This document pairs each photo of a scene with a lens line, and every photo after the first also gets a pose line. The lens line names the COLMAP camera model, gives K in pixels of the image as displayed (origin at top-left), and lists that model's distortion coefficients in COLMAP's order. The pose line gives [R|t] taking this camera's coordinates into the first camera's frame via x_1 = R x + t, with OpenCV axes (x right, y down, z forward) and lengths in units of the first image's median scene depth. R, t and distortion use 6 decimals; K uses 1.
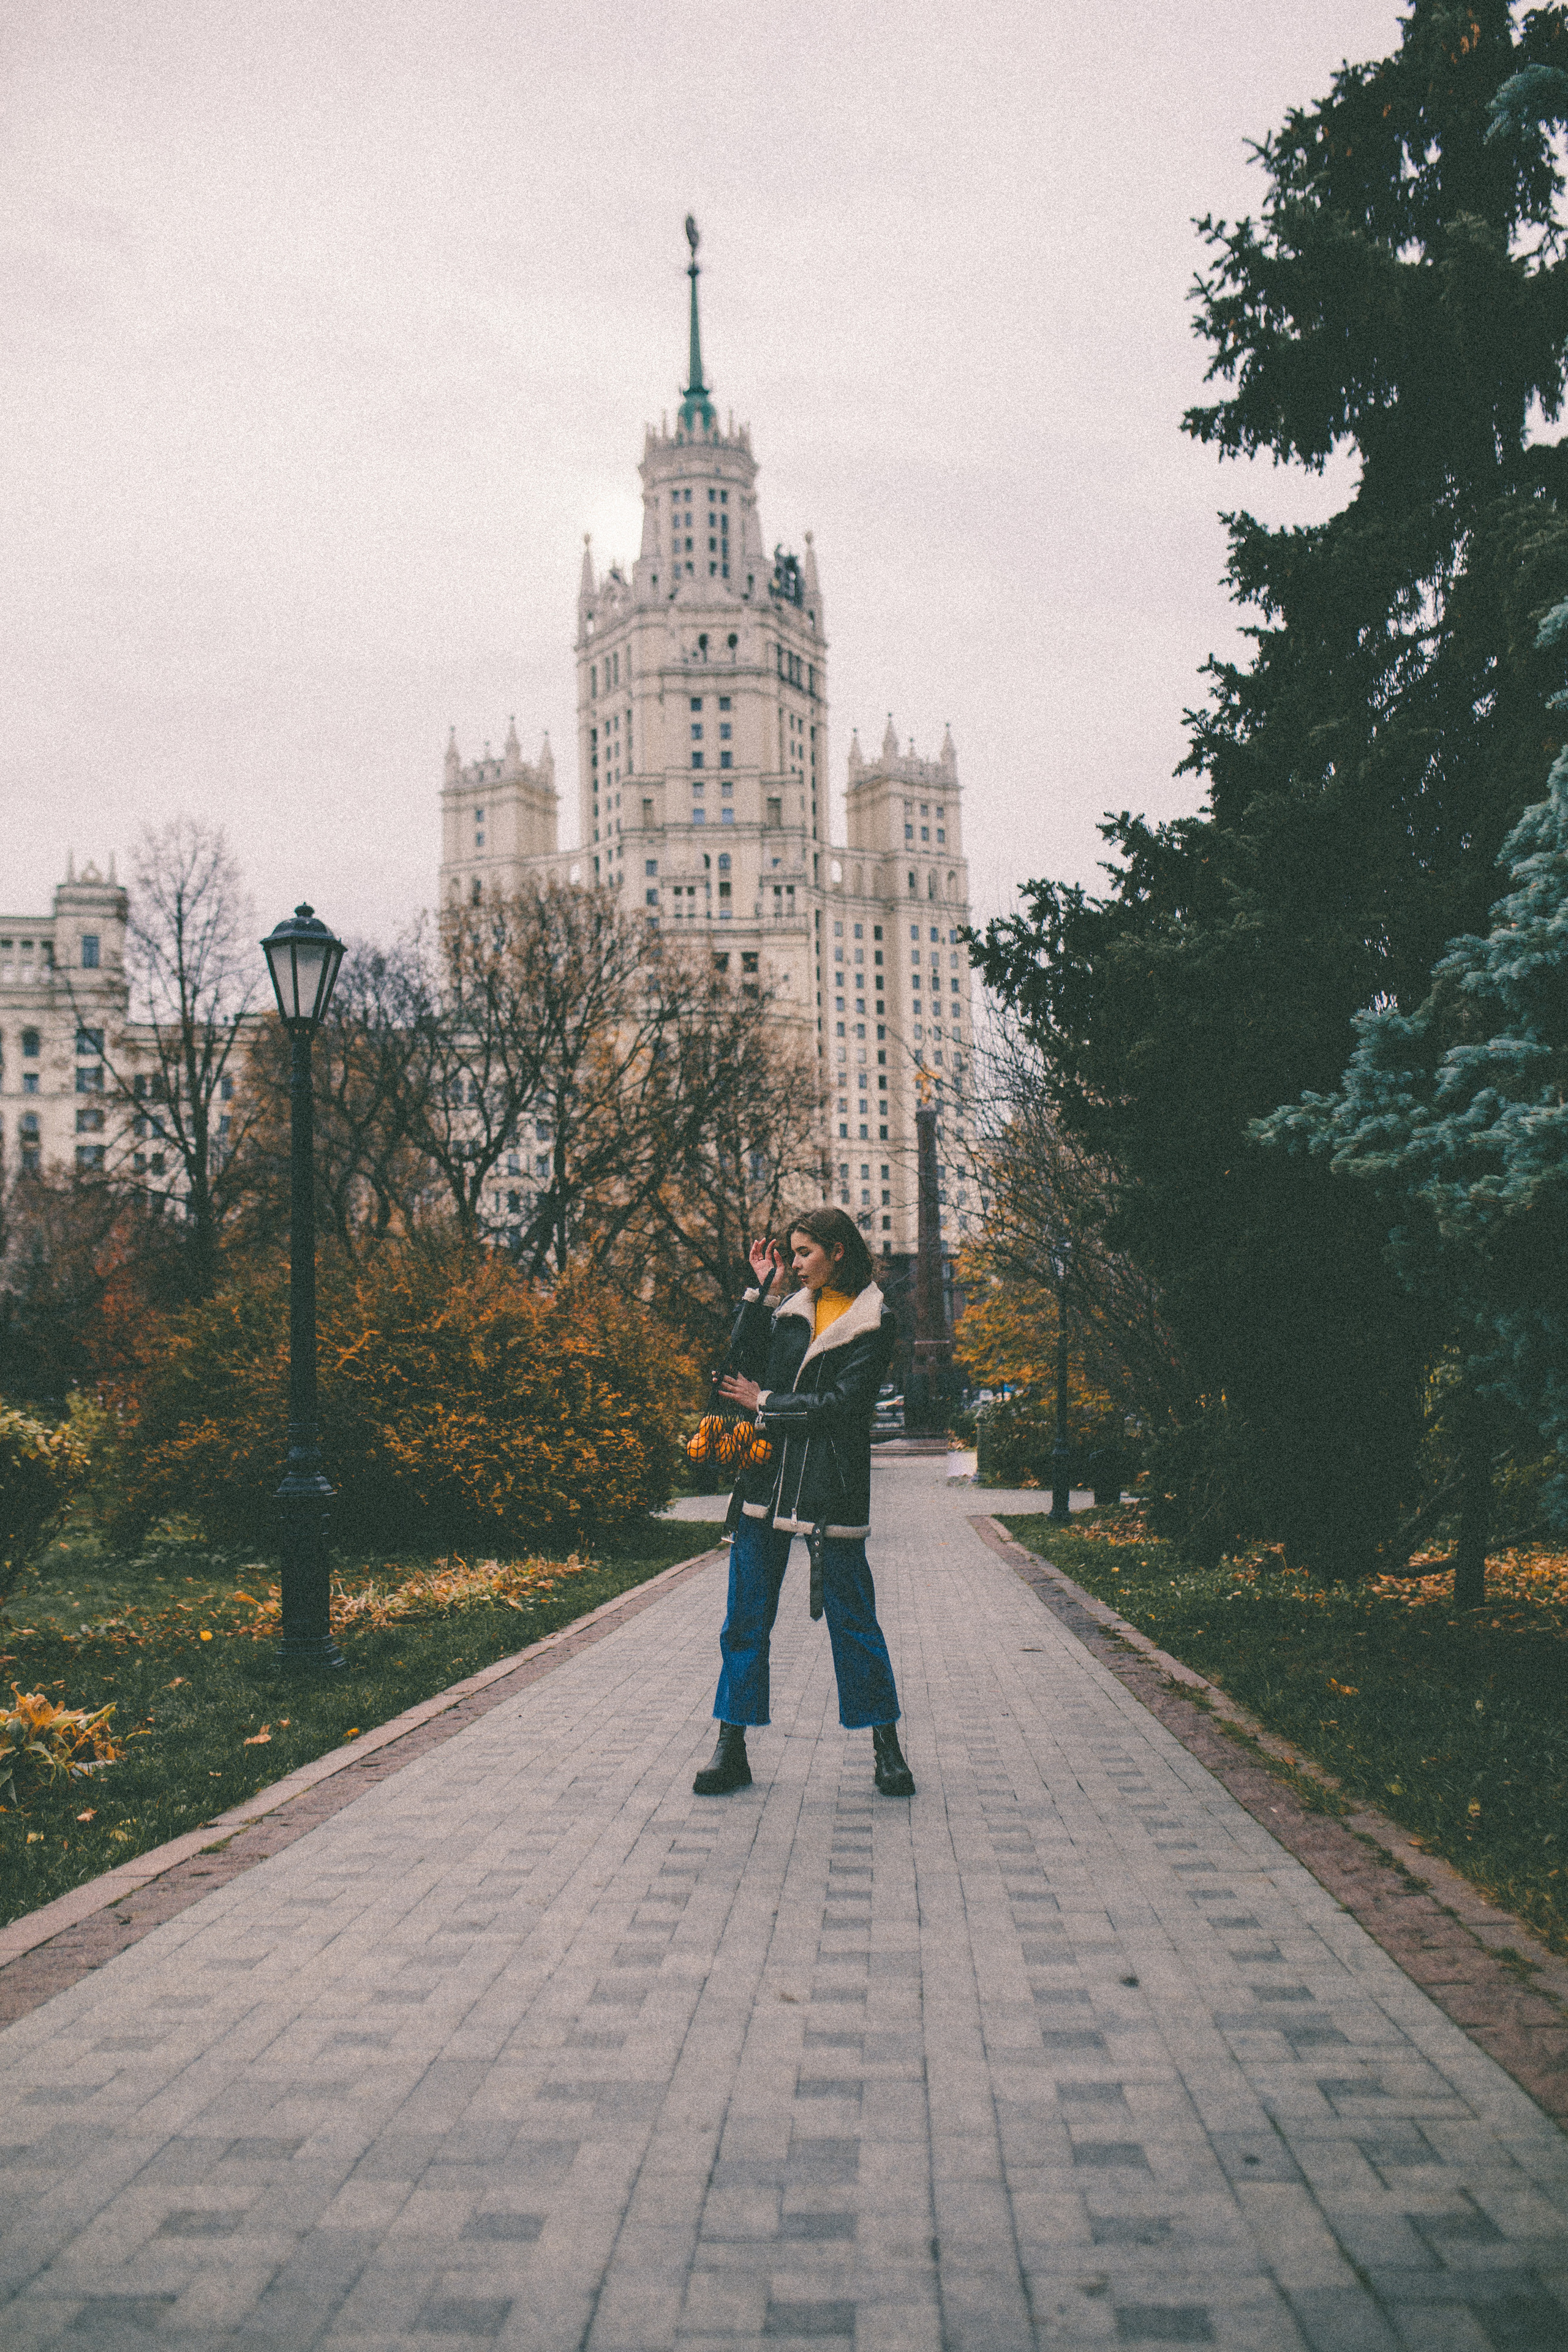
lens RADIAL K [[2313.5, 0, 775.3], [0, 2313.5, 1183.8], [0, 0, 1]] dist [-0.059406, 0.115419]
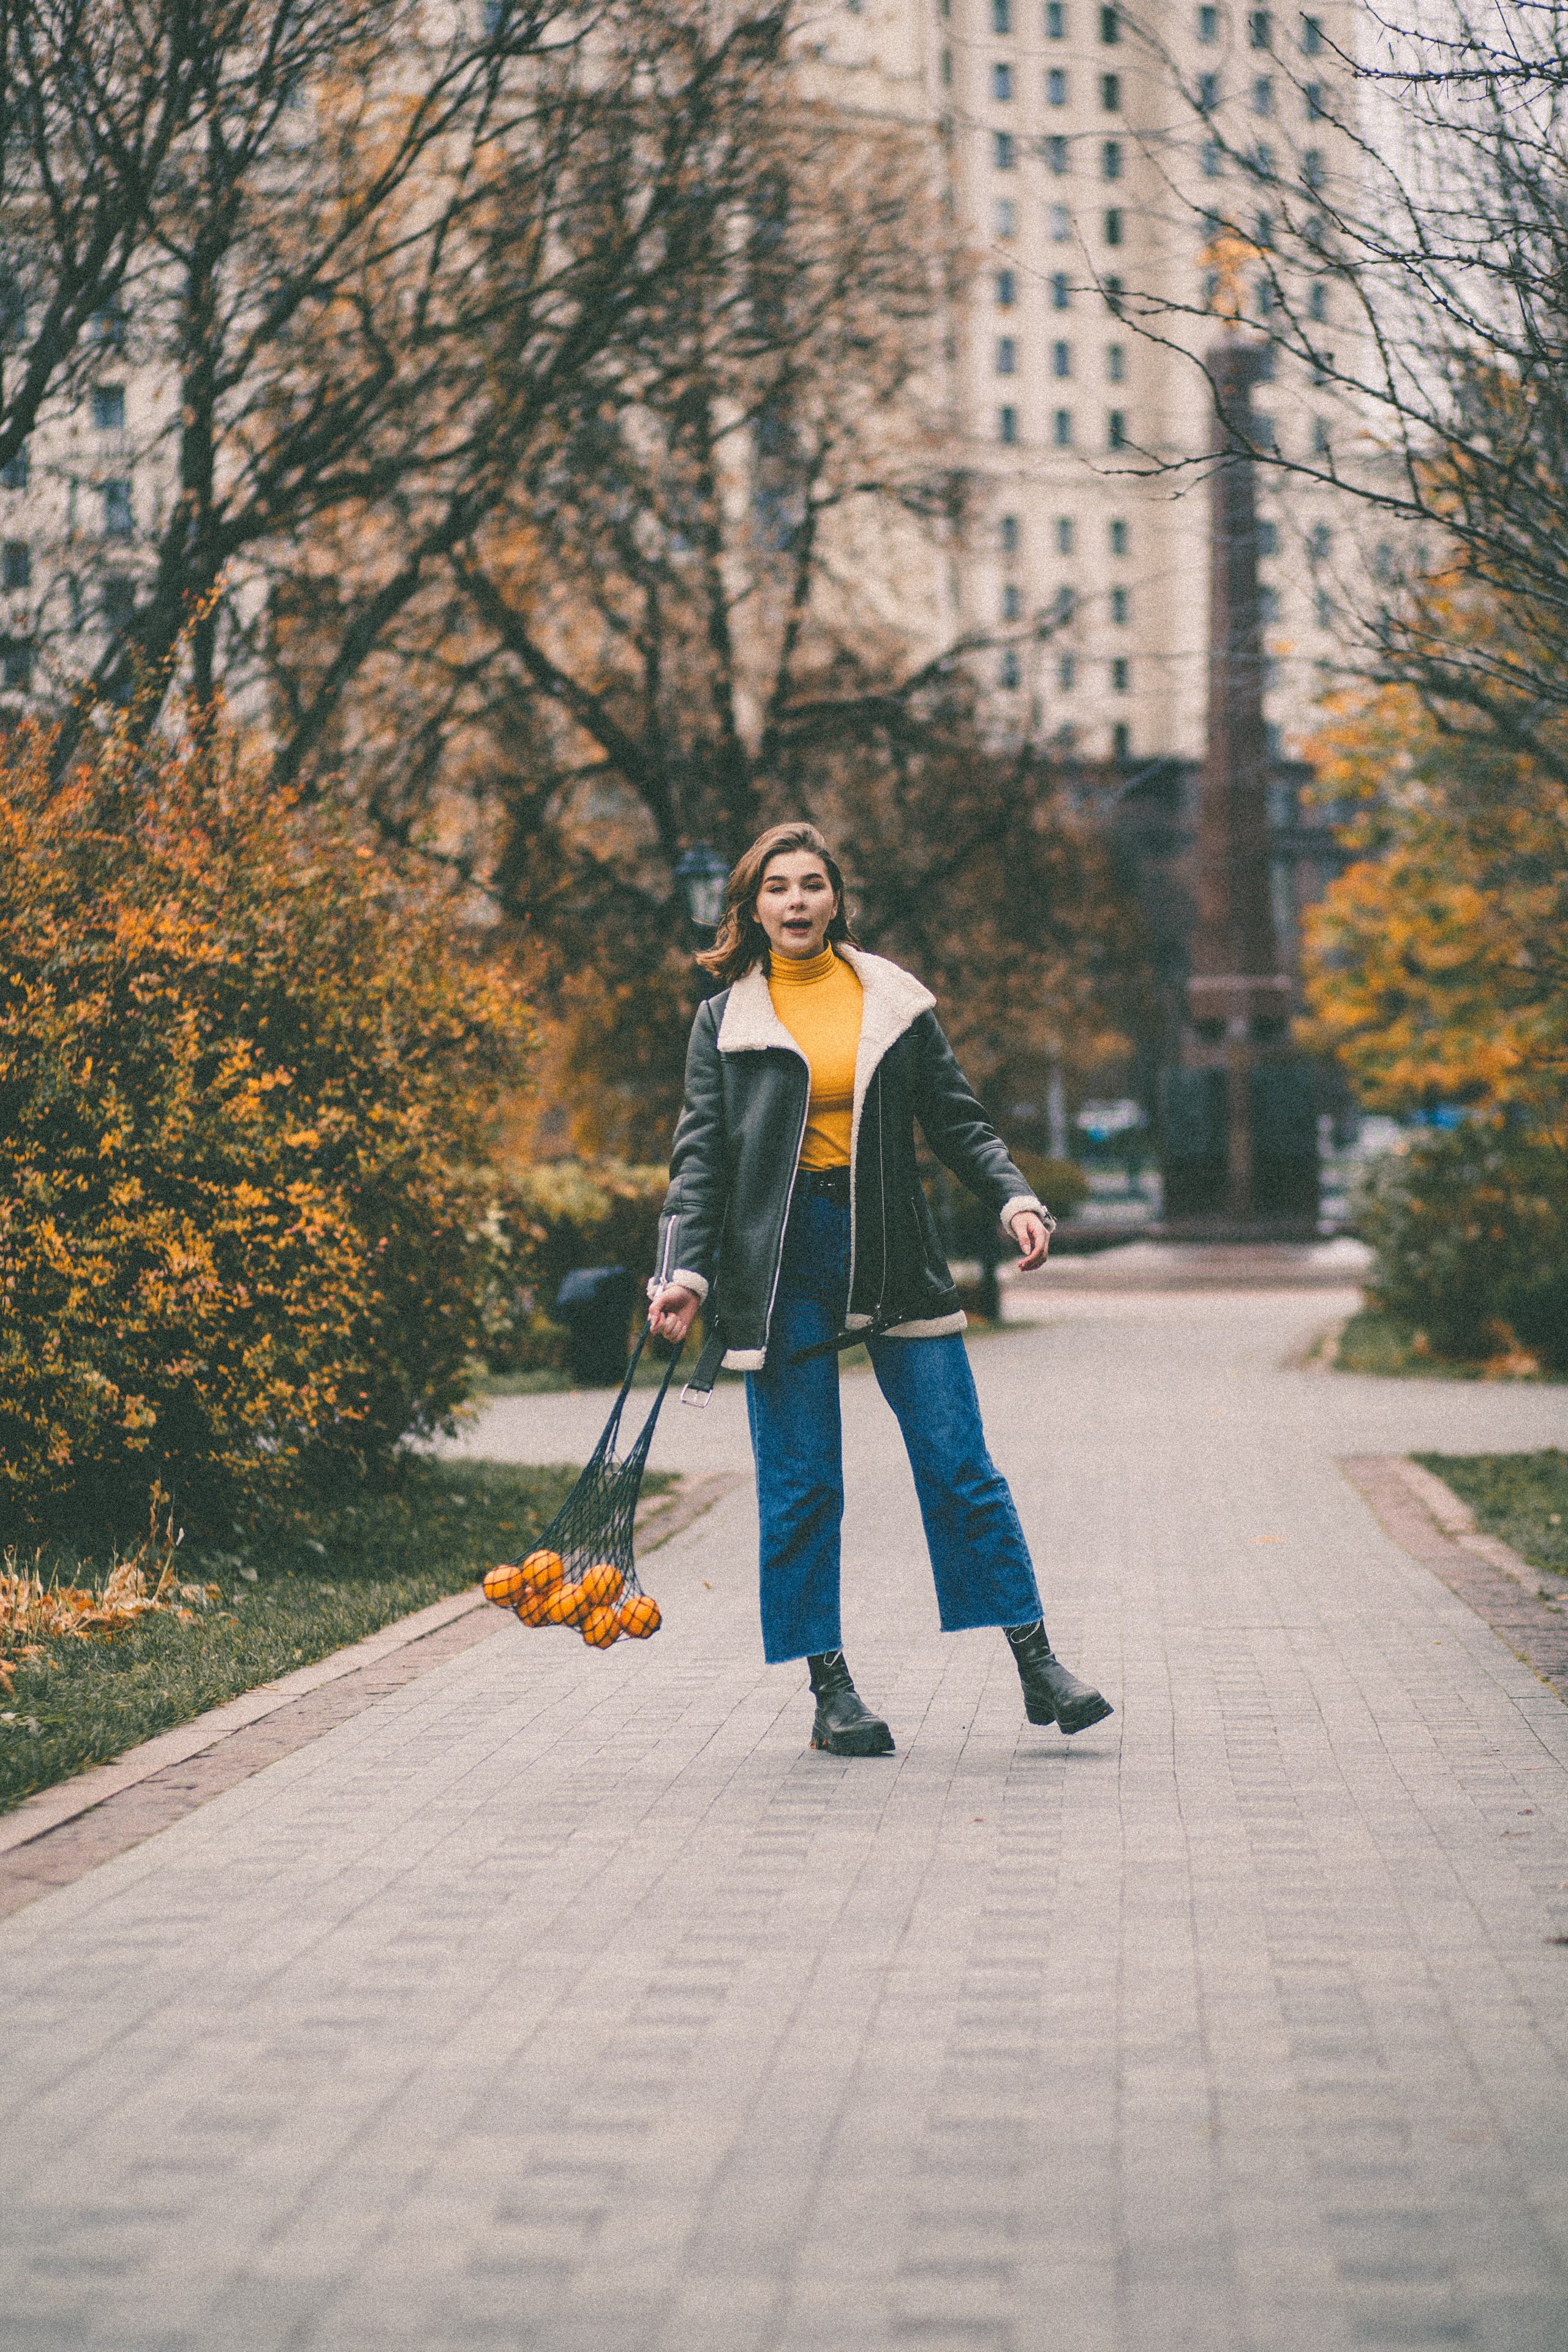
lens RADIAL K [[5621.4, 0, 783.9], [0, 5621.4, 1176.2], [0, 0, 1]] dist [-0.095046, -0.955037]
pose [[0.999887, 0.008674, -0.012270, 0.012925], [-0.007477, 0.995501, 0.094451, 0.029107], [0.013034, -0.094348, 0.995454, 0.207646]]
